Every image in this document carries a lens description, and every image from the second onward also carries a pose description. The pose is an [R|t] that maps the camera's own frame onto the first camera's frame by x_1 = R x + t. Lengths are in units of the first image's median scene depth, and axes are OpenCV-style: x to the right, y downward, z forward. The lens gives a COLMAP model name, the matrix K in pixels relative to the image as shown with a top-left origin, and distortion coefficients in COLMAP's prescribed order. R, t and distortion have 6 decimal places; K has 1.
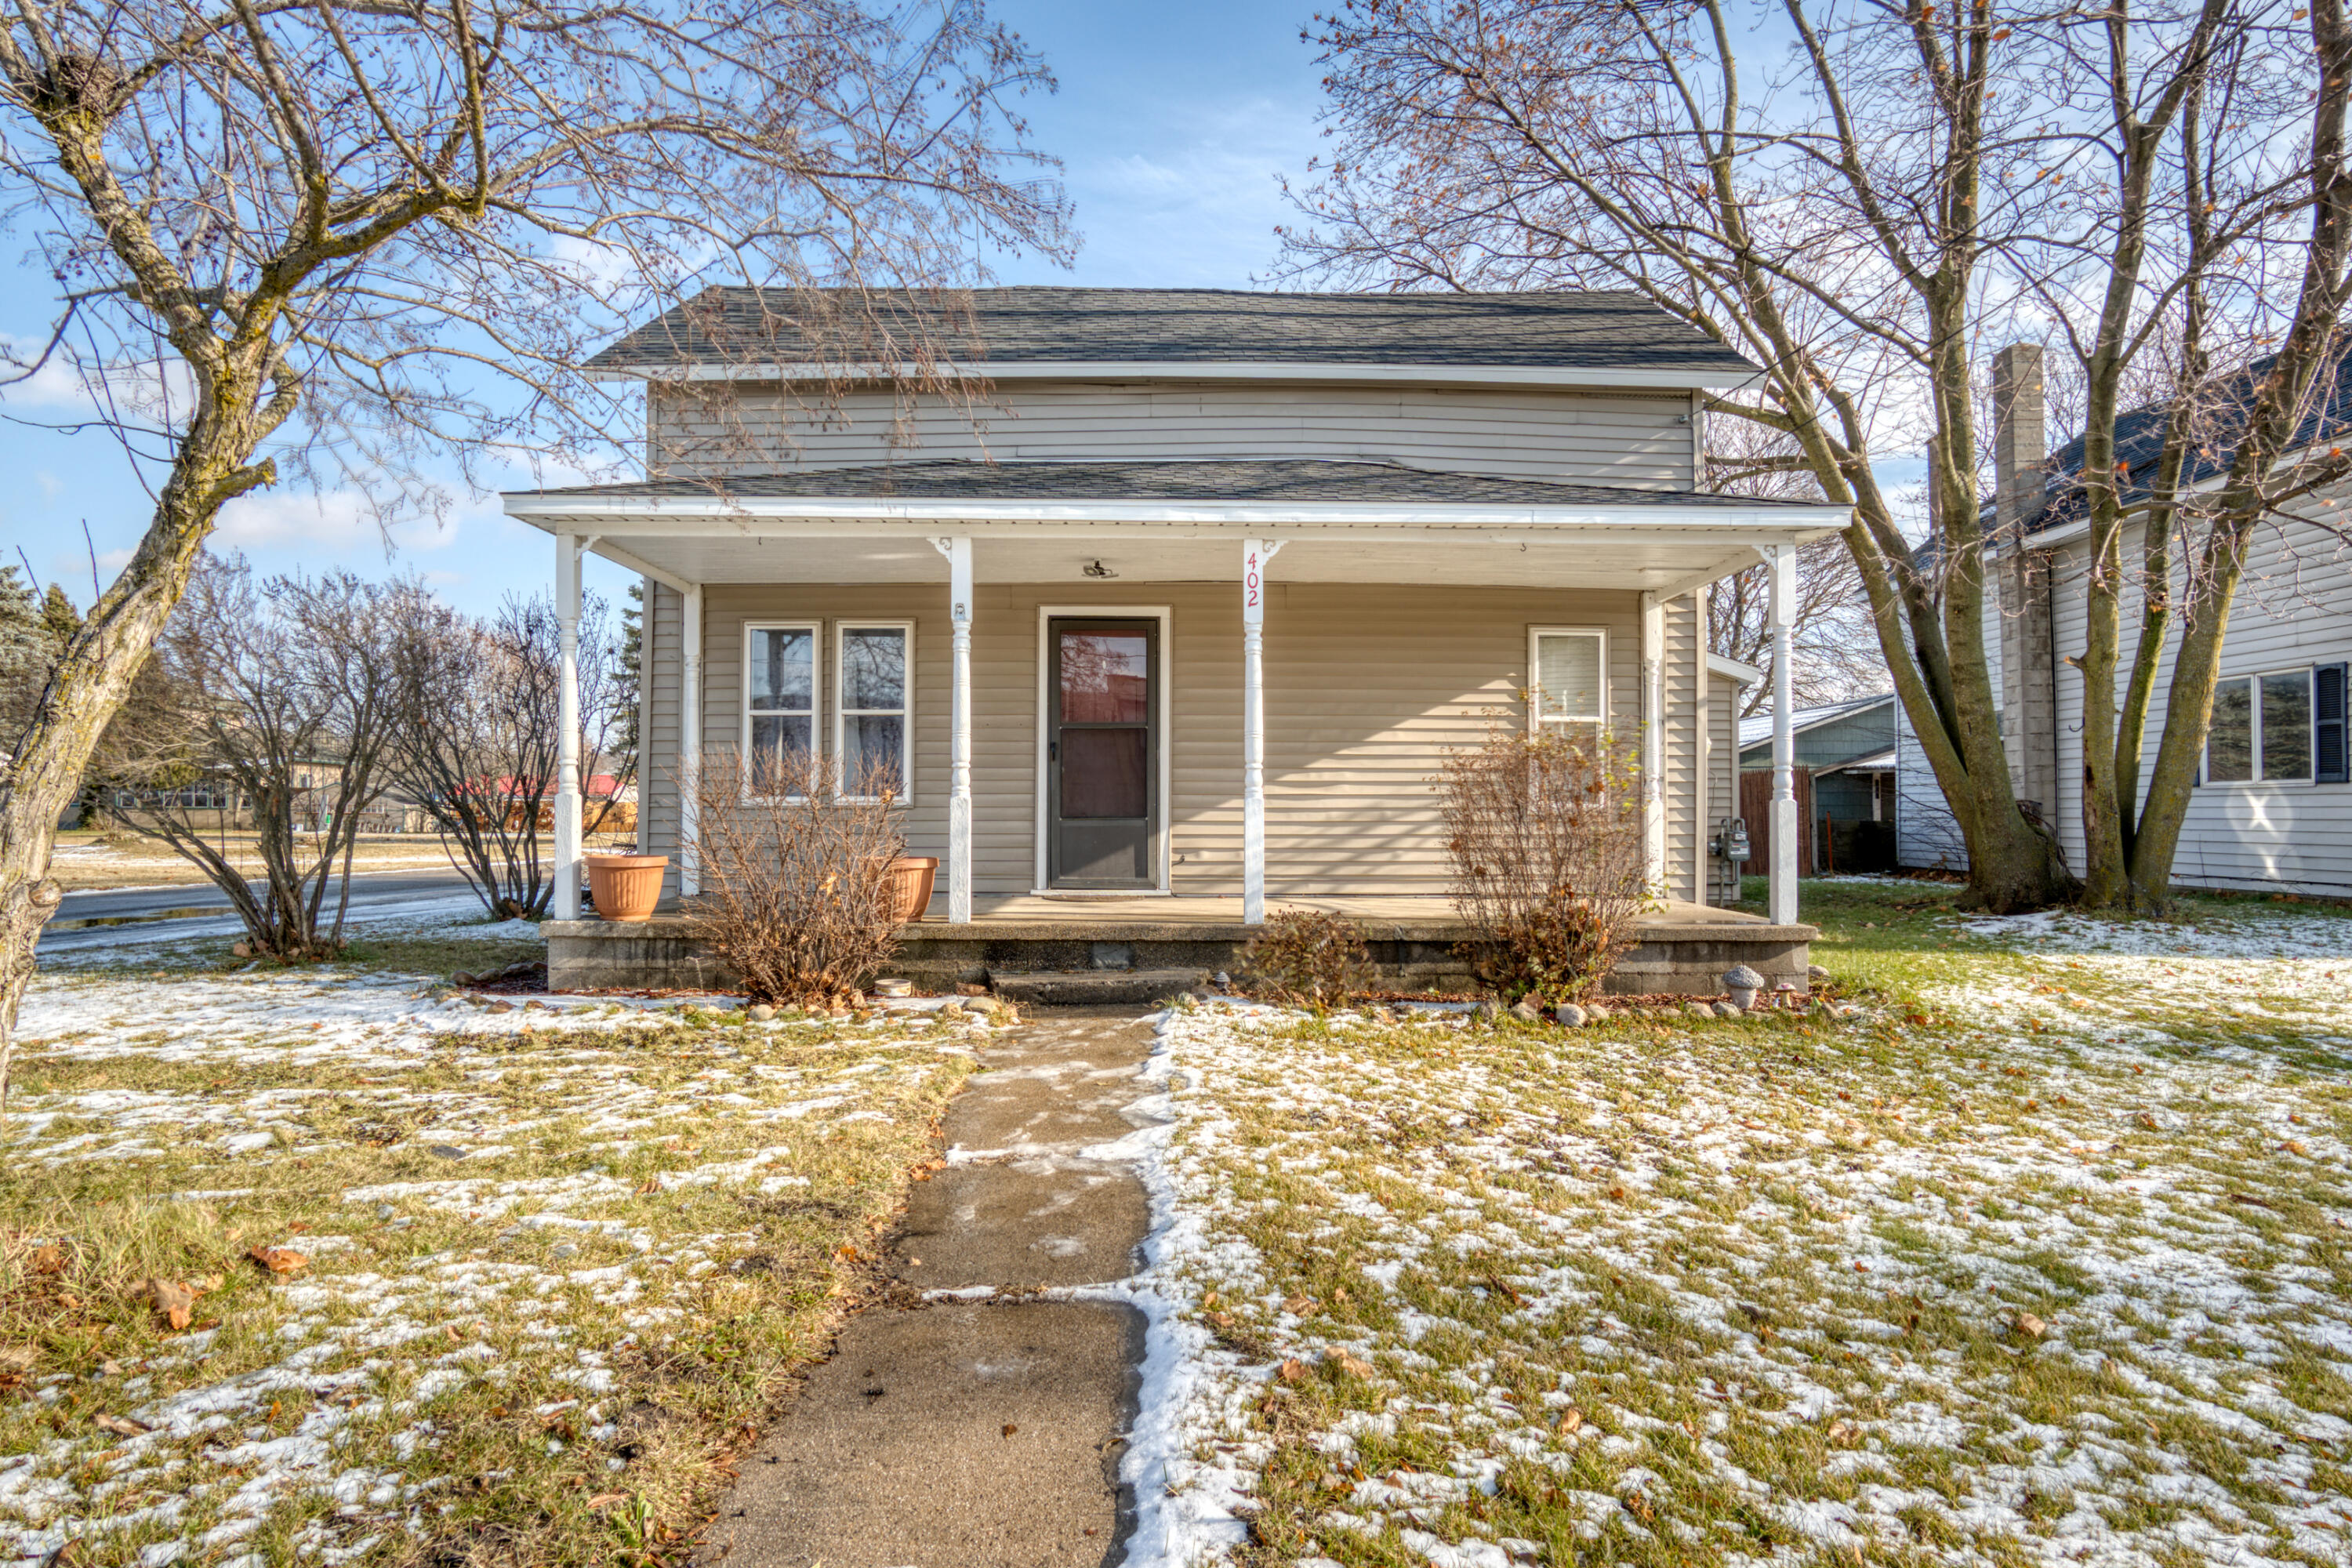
lens RADIAL K [[1273.6, 0, 1180.9], [0, 1273.6, 780.3], [0, 0, 1]] dist [-0.006315, -0.000197]
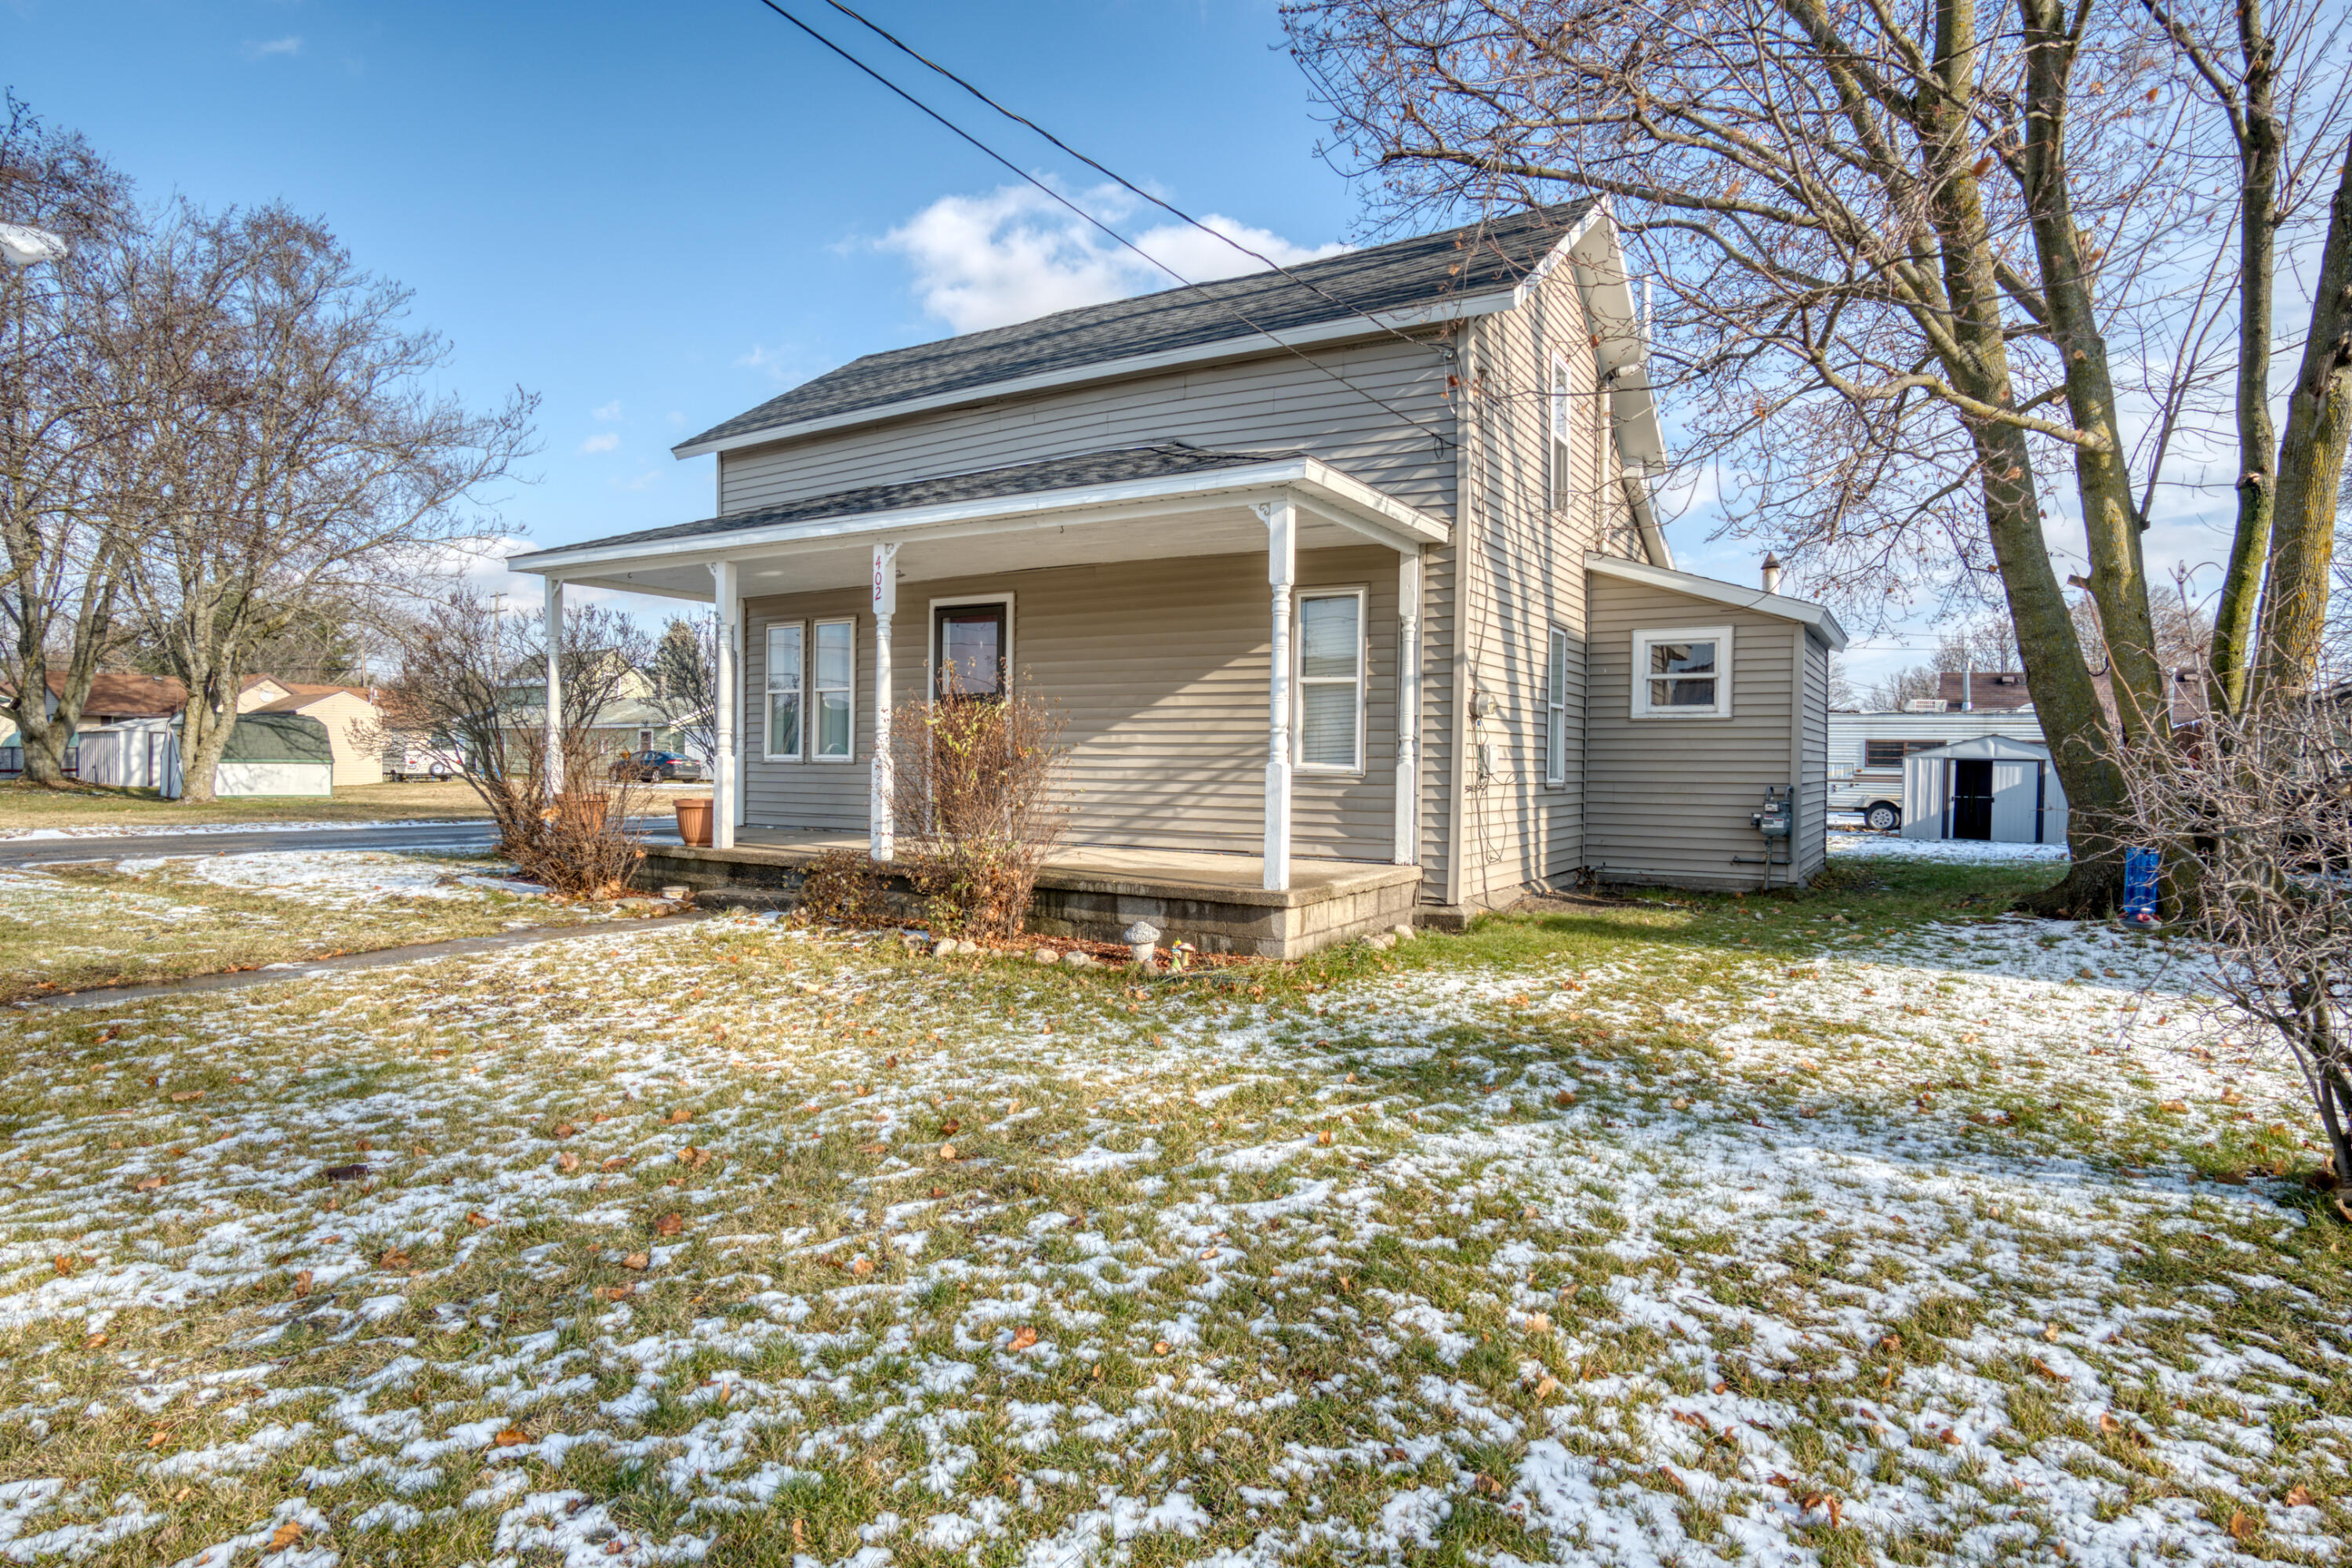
lens RADIAL K [[1273.6, 0, 1176.3], [0, 1273.6, 786.8], [0, 0, 1]] dist [-0.006315, -0.000197]
pose [[0.842963, 0.018257, -0.537661, 0.743575], [0.002422, 0.999285, 0.037730, -0.002745], [0.537966, -0.033107, 0.842316, 0.097491]]
